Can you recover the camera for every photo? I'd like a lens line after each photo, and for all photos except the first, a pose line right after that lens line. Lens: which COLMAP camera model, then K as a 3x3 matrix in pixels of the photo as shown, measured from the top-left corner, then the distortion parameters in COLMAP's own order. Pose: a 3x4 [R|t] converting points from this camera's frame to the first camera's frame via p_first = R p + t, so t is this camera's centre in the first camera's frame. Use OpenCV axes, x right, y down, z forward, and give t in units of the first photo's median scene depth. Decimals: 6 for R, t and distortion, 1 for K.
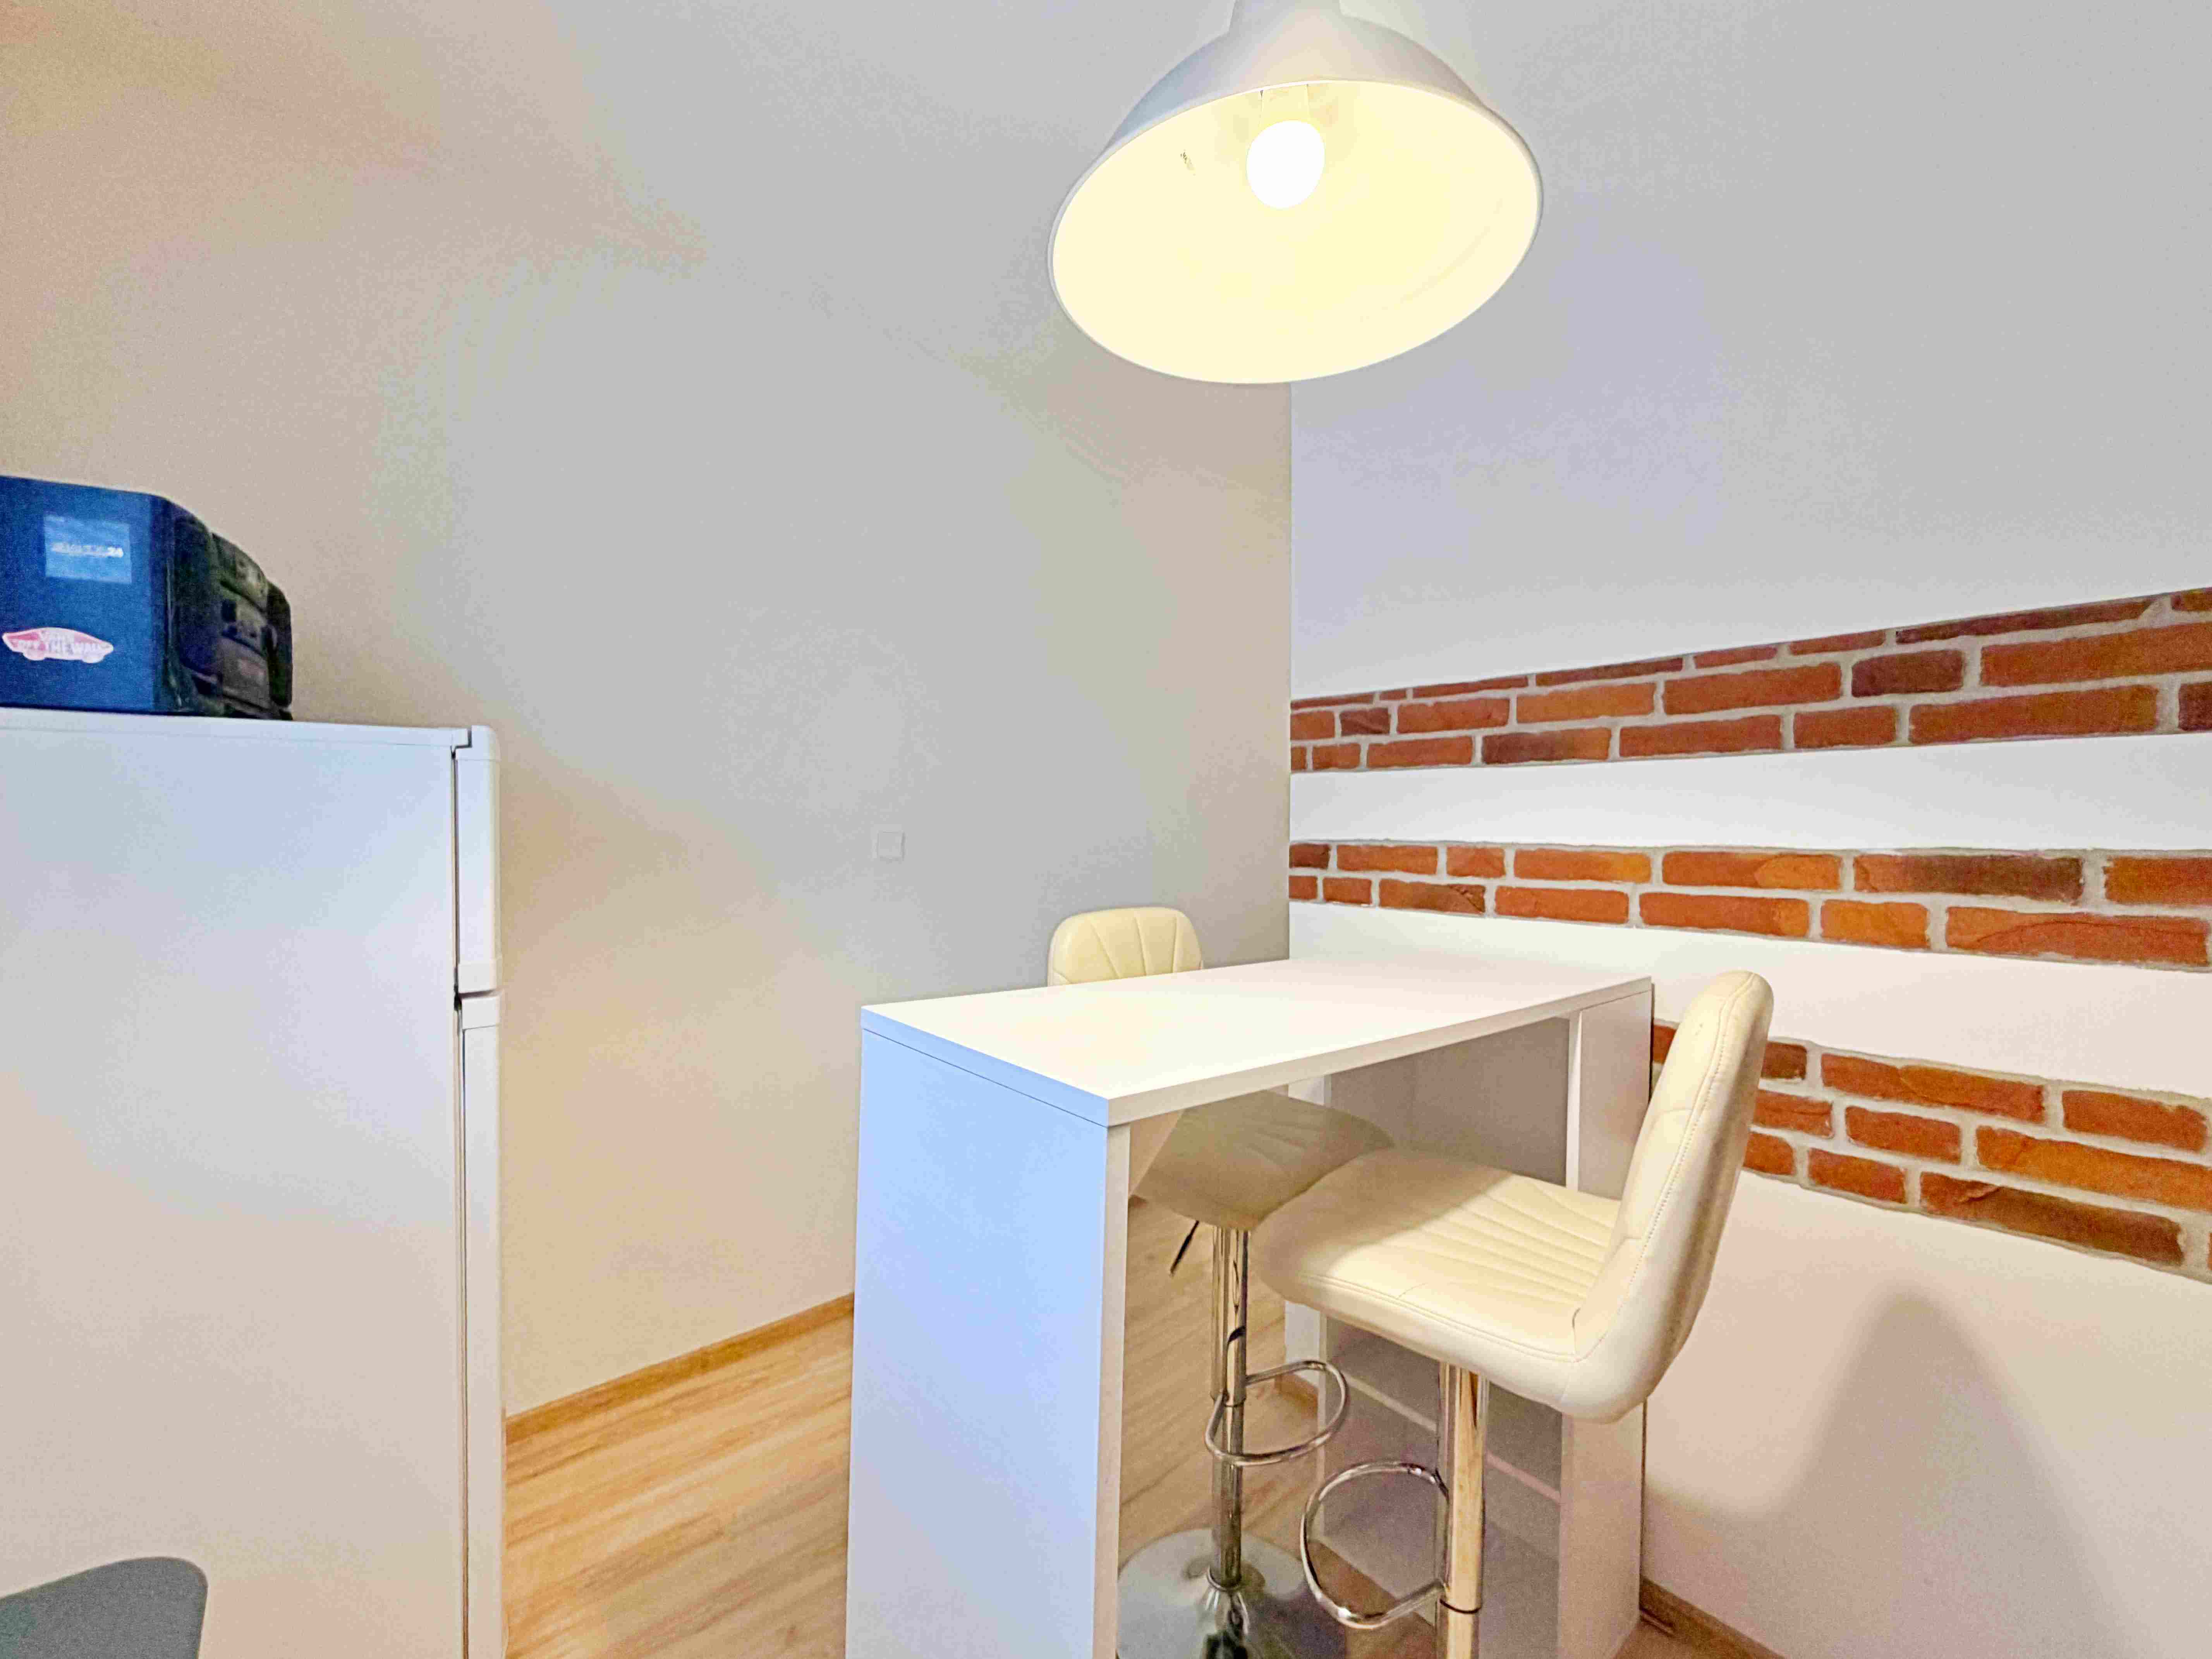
lens RADIAL K [[908.0, 0, 1098.8], [0, 908.0, 828.5], [0, 0, 1]] dist [0.000727, 0.000075]
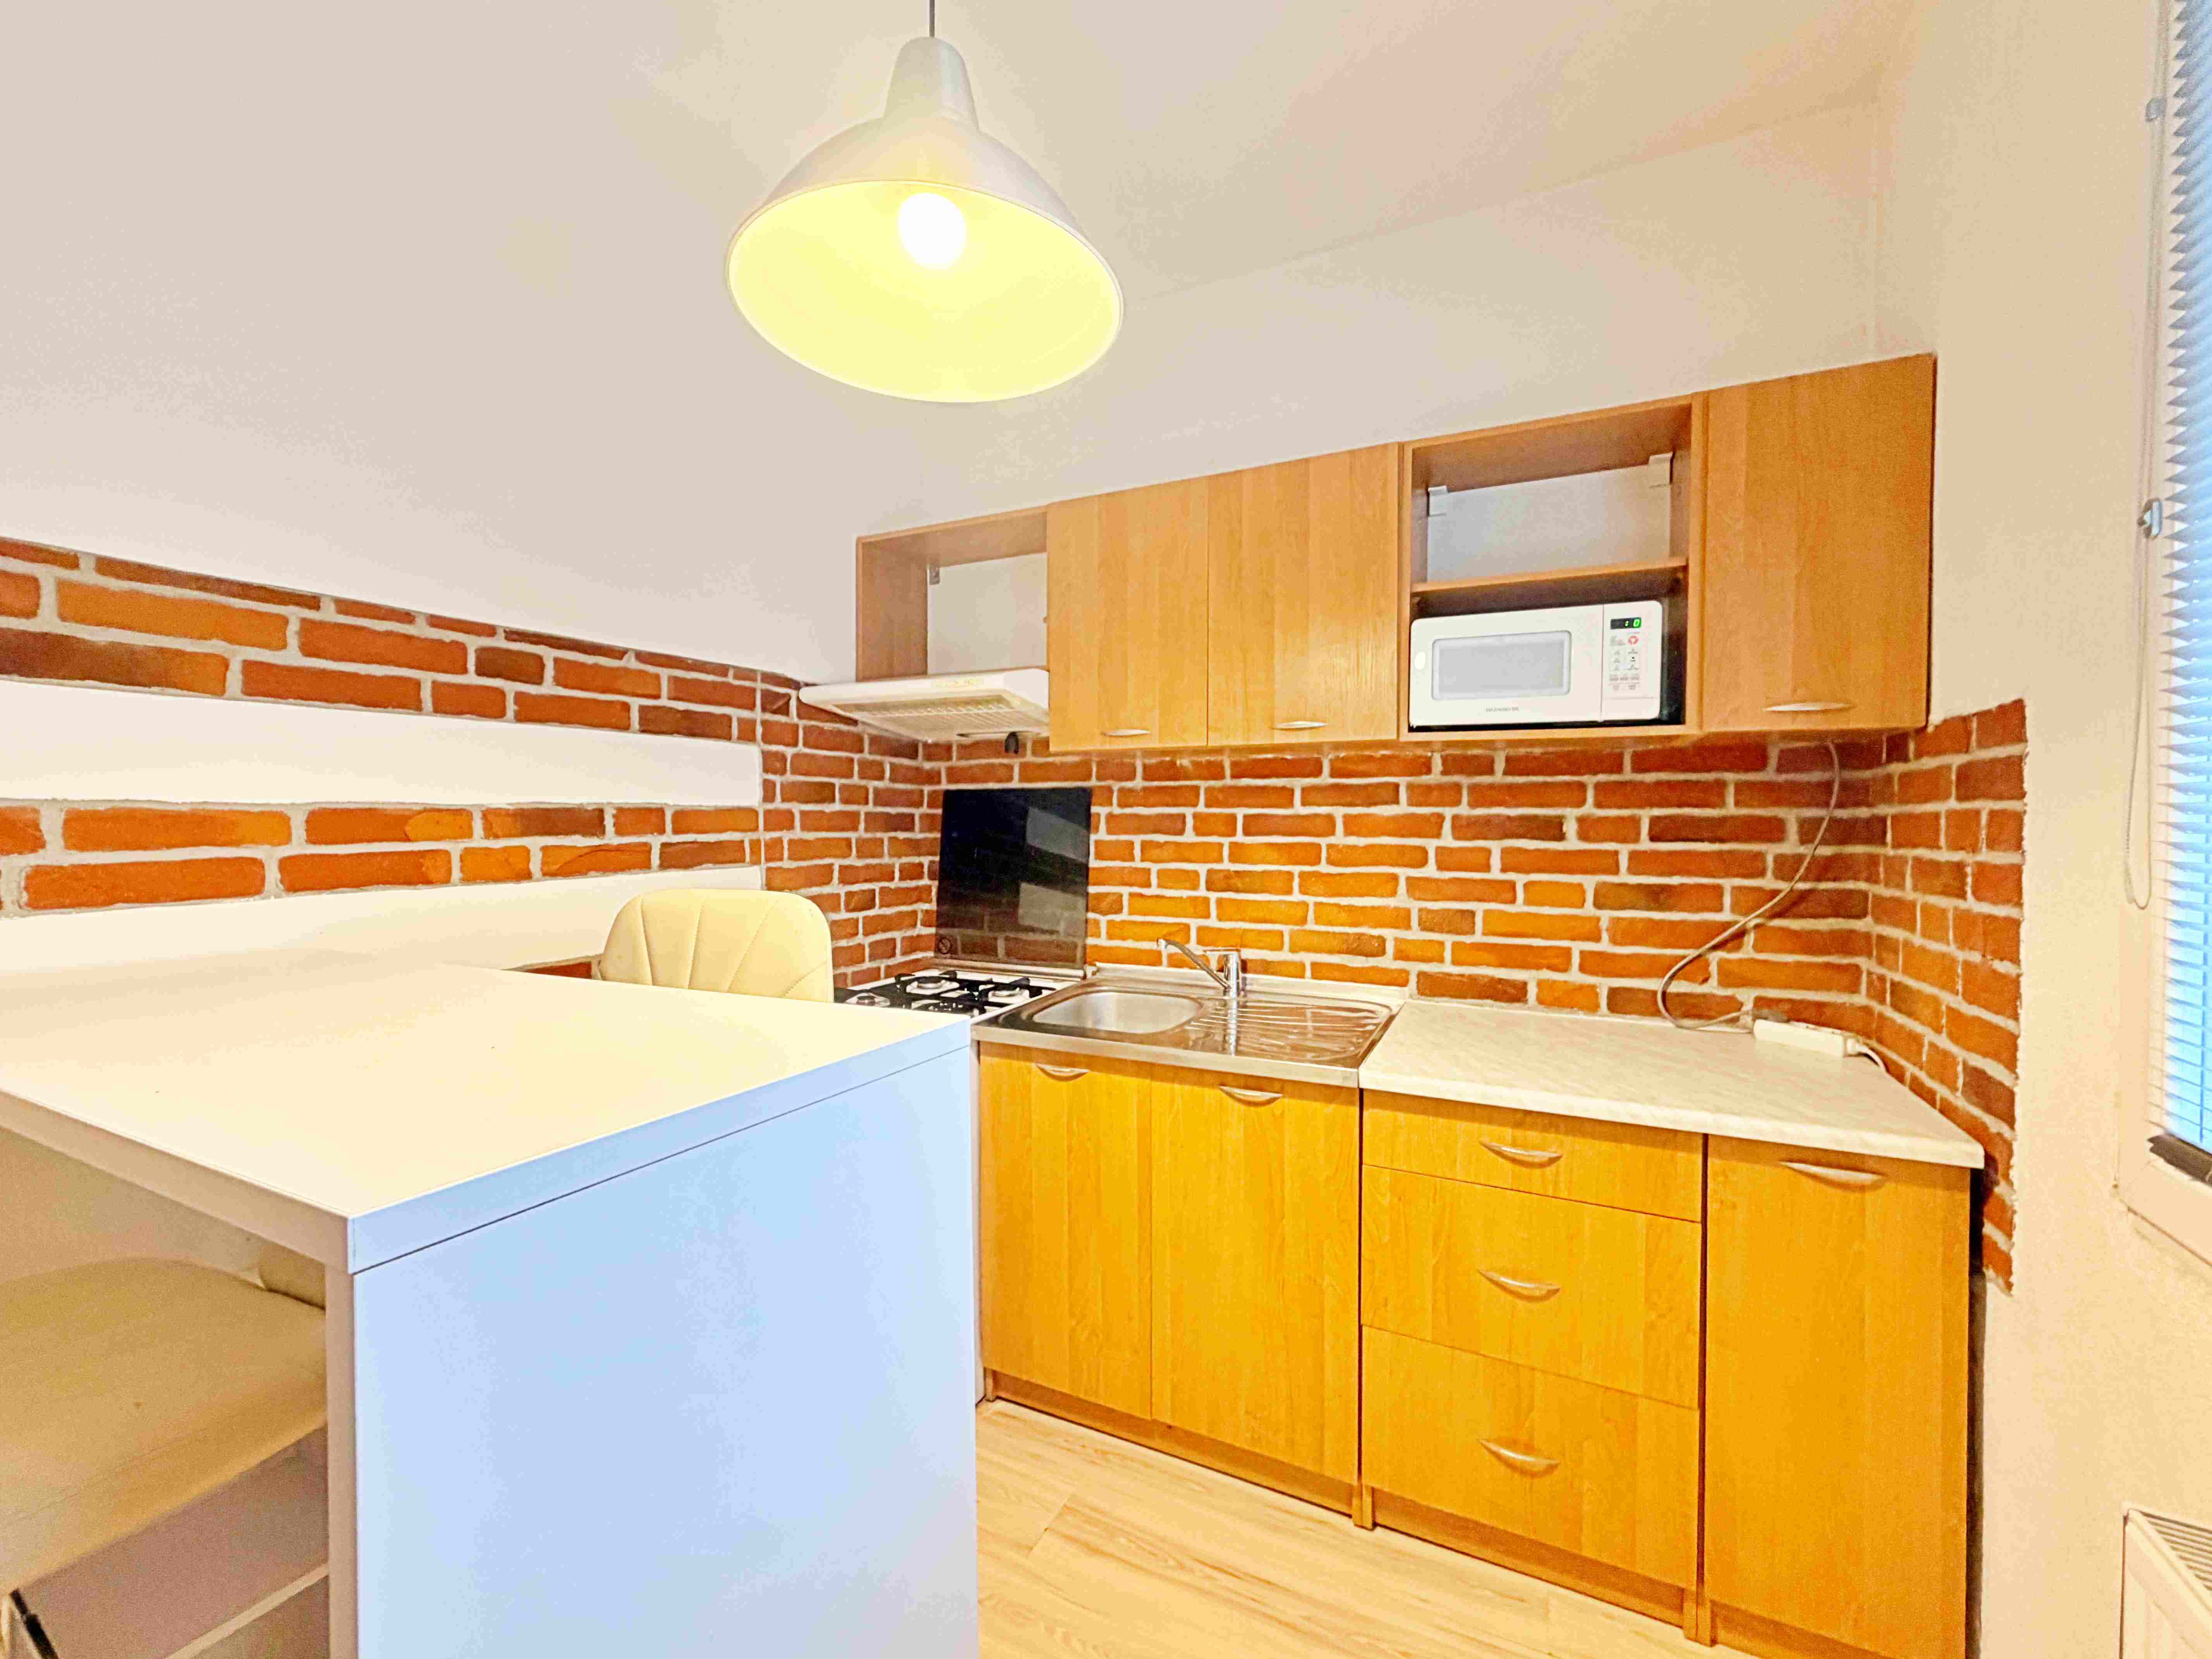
lens RADIAL K [[886.1, 0, 1100.5], [0, 886.1, 830.3], [0, 0, 1]] dist [-0.000233, 0.000053]
pose [[-0.375520, -0.022419, 0.926543, -0.485042], [-0.000122, 0.999709, 0.024139, 0.025692], [-0.926814, 0.008951, -0.375414, 0.603725]]
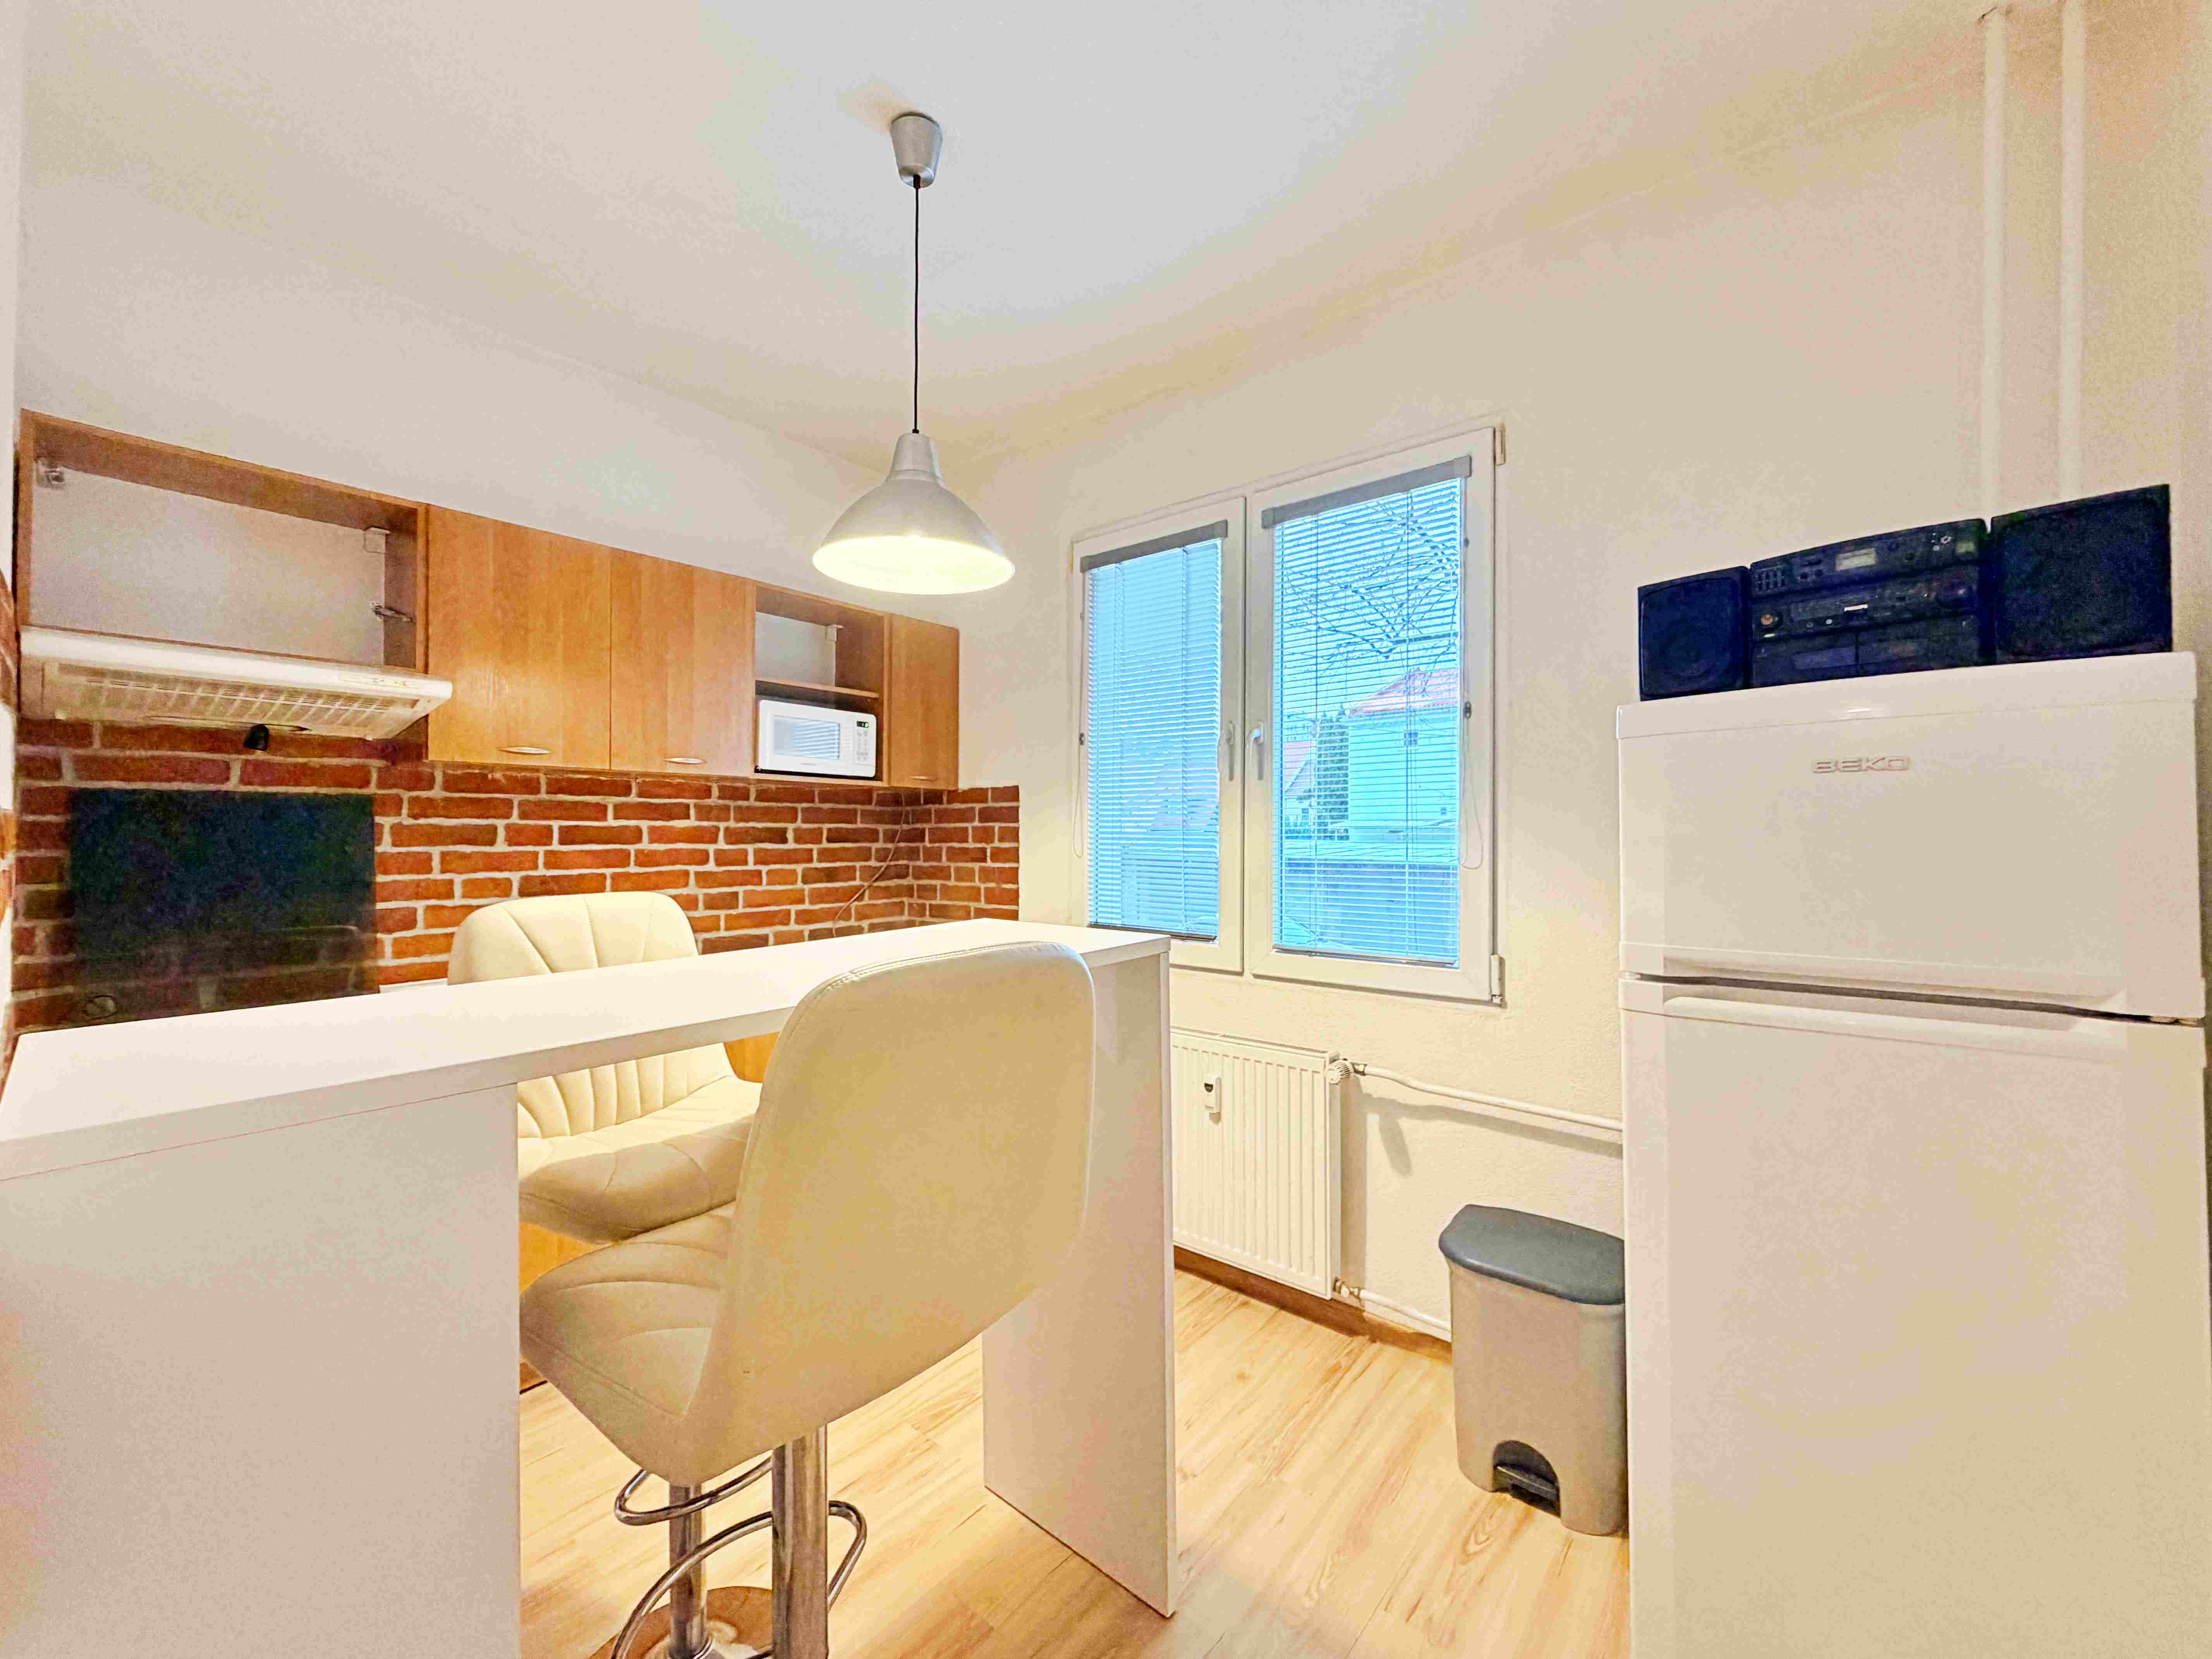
lens RADIAL K [[884.8, 0, 1080.9], [0, 884.8, 830.5], [0, 0, 1]] dist [-0.001755, -0.000323]
pose [[-0.991296, -0.011498, -0.131147, 0.038198], [-0.012189, 0.999916, 0.004466, 0.023889], [0.131084, 0.006026, -0.991353, 1.623872]]
